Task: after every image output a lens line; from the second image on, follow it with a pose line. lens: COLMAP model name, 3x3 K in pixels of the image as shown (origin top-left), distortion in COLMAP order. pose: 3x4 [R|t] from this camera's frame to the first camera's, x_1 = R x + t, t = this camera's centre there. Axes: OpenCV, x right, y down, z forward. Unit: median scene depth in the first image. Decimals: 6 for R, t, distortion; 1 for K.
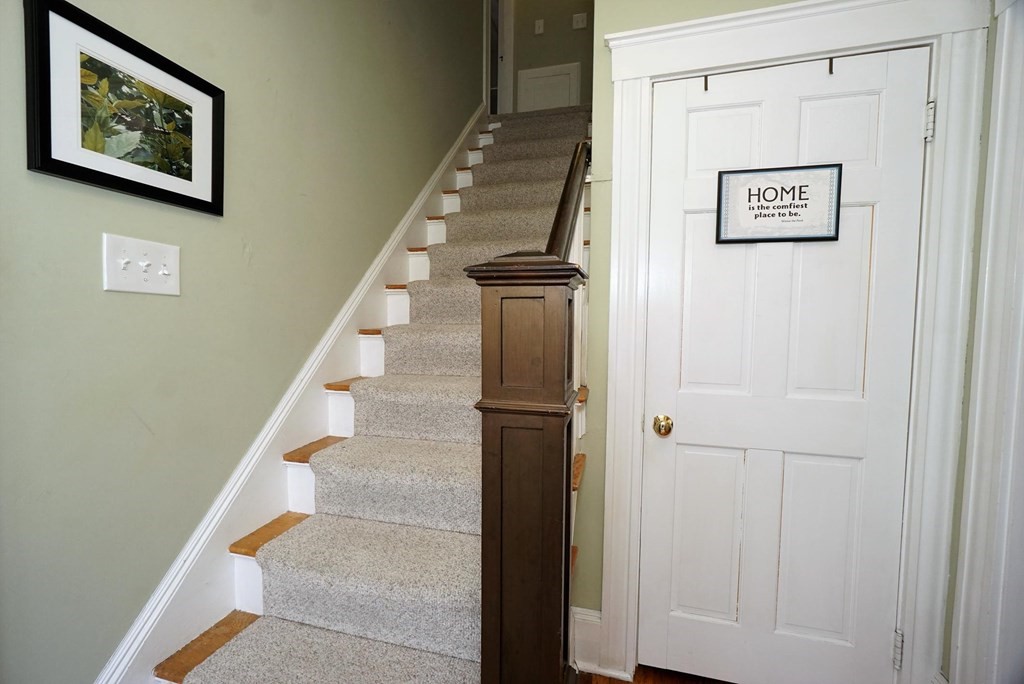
lens RADIAL K [[443.2, 0, 510.3], [0, 443.2, 343.5], [0, 0, 1]] dist [-0.013153, 0.005301]
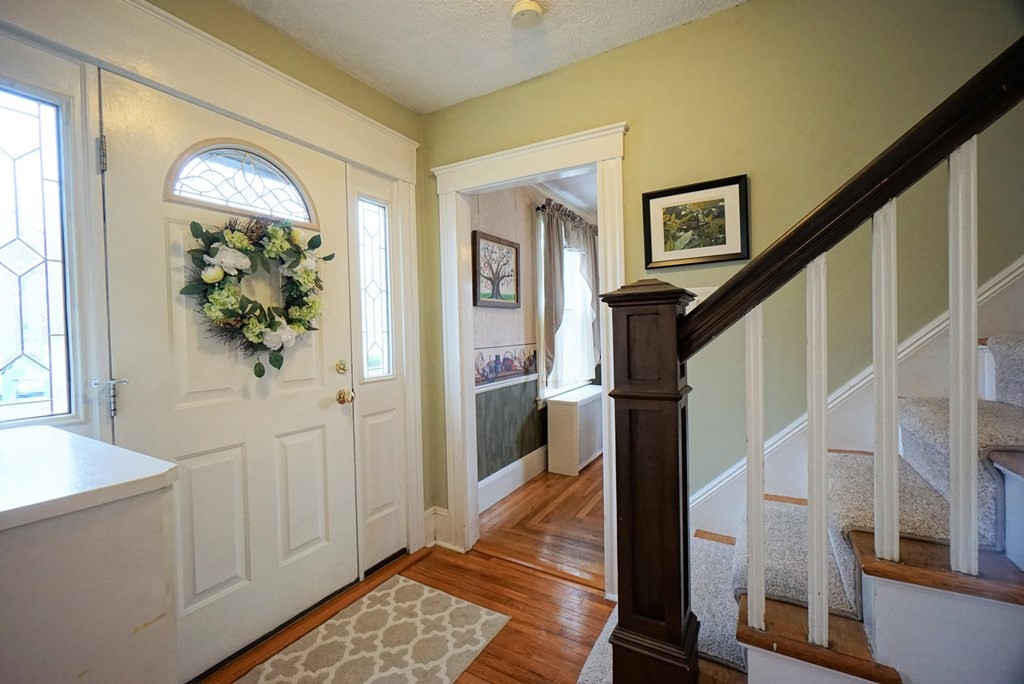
lens RADIAL K [[443.2, 0, 508.8], [0, 443.2, 340.1], [0, 0, 1]] dist [-0.013153, 0.005301]
pose [[-0.261999, 0.017029, -0.964918, 1.146260], [-0.025145, 0.999384, 0.024465, -0.045717], [0.964740, 0.030673, -0.261410, 0.746462]]
